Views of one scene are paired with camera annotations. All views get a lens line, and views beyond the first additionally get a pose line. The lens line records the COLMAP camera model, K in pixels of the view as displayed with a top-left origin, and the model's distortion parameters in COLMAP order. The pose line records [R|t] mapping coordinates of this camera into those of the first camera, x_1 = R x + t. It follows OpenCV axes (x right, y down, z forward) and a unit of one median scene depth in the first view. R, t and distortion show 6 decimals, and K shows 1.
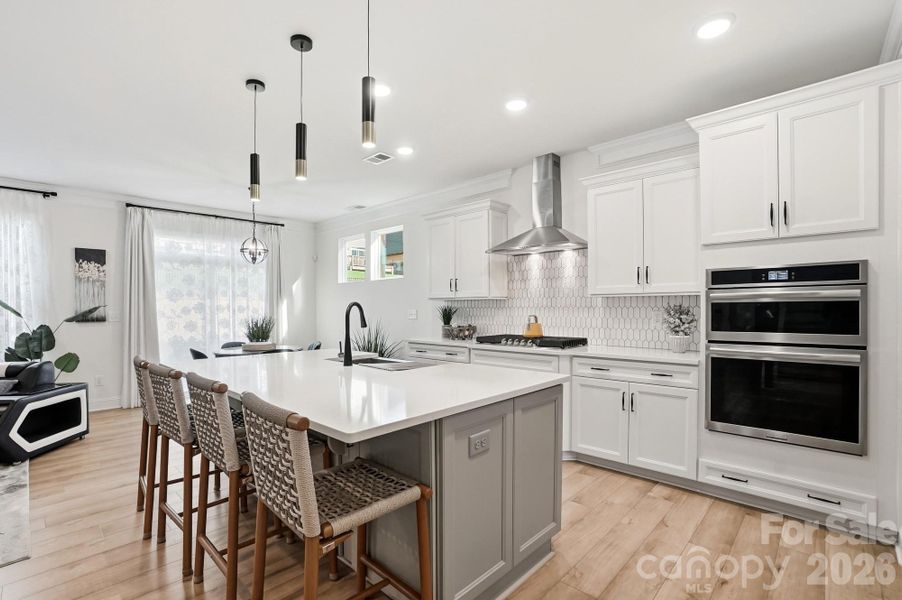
lens RADIAL K [[423.3, 0, 442.3], [0, 423.3, 311.0], [0, 0, 1]] dist [-0.087737, 0.030205]
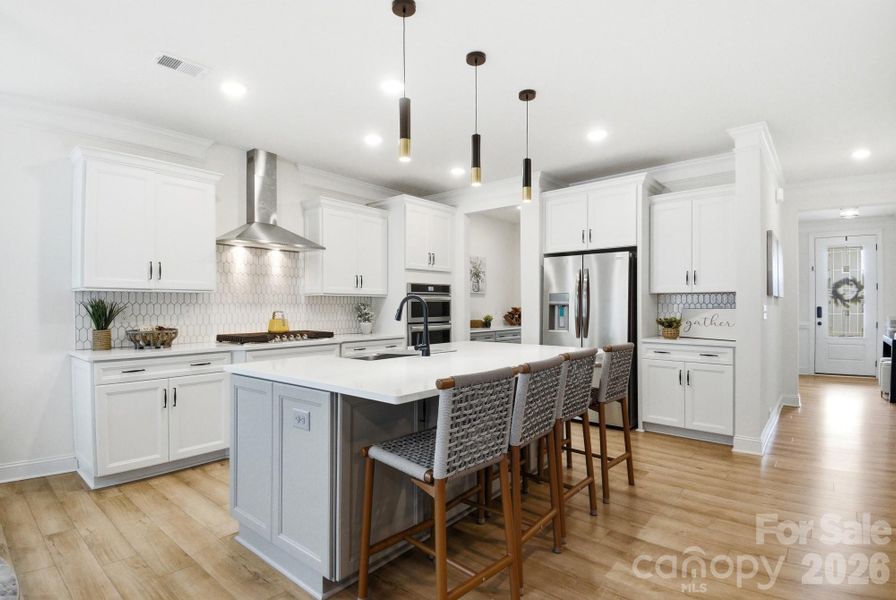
lens RADIAL K [[446.7, 0, 437.5], [0, 446.7, 300.8], [0, 0, 1]] dist [0.033164, -0.022068]
pose [[-0.051023, 0.018221, 0.998531, -0.878558], [0.008531, 0.999805, -0.017808, 0.007537], [-0.998661, 0.007609, -0.051169, 0.669537]]
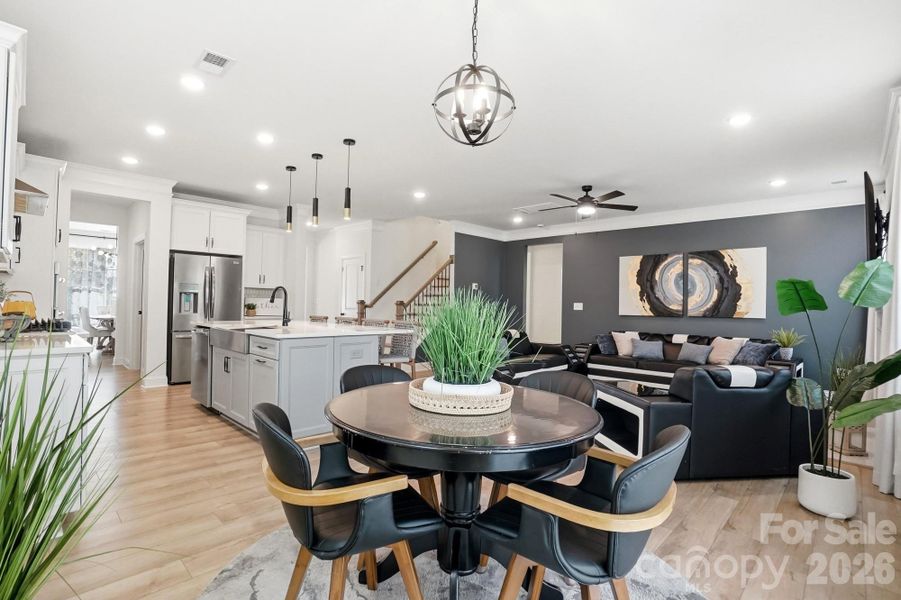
lens RADIAL K [[436.7, 0, 437.0], [0, 436.7, 299.2], [0, 0, 1]] dist [-0.054101, 0.020353]
pose [[-0.999603, -0.015031, 0.023842, -0.556907], [-0.015209, 0.999858, -0.007303, 0.019740], [-0.023729, -0.007663, -0.999689, 1.741007]]
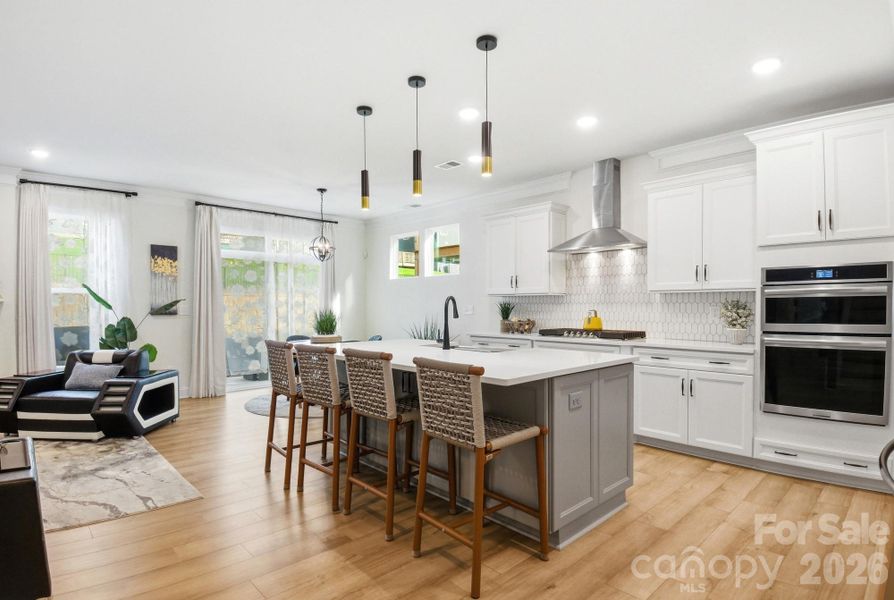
lens RADIAL K [[464.5, 0, 437.2], [0, 464.5, 310.1], [0, 0, 1]] dist [0.031420, -0.077445]
pose [[0.998209, 0.005749, -0.059542, -0.113617], [-0.005771, 0.999983, -0.000195, 0.012924], [0.059540, 0.000538, 0.998226, -0.218288]]
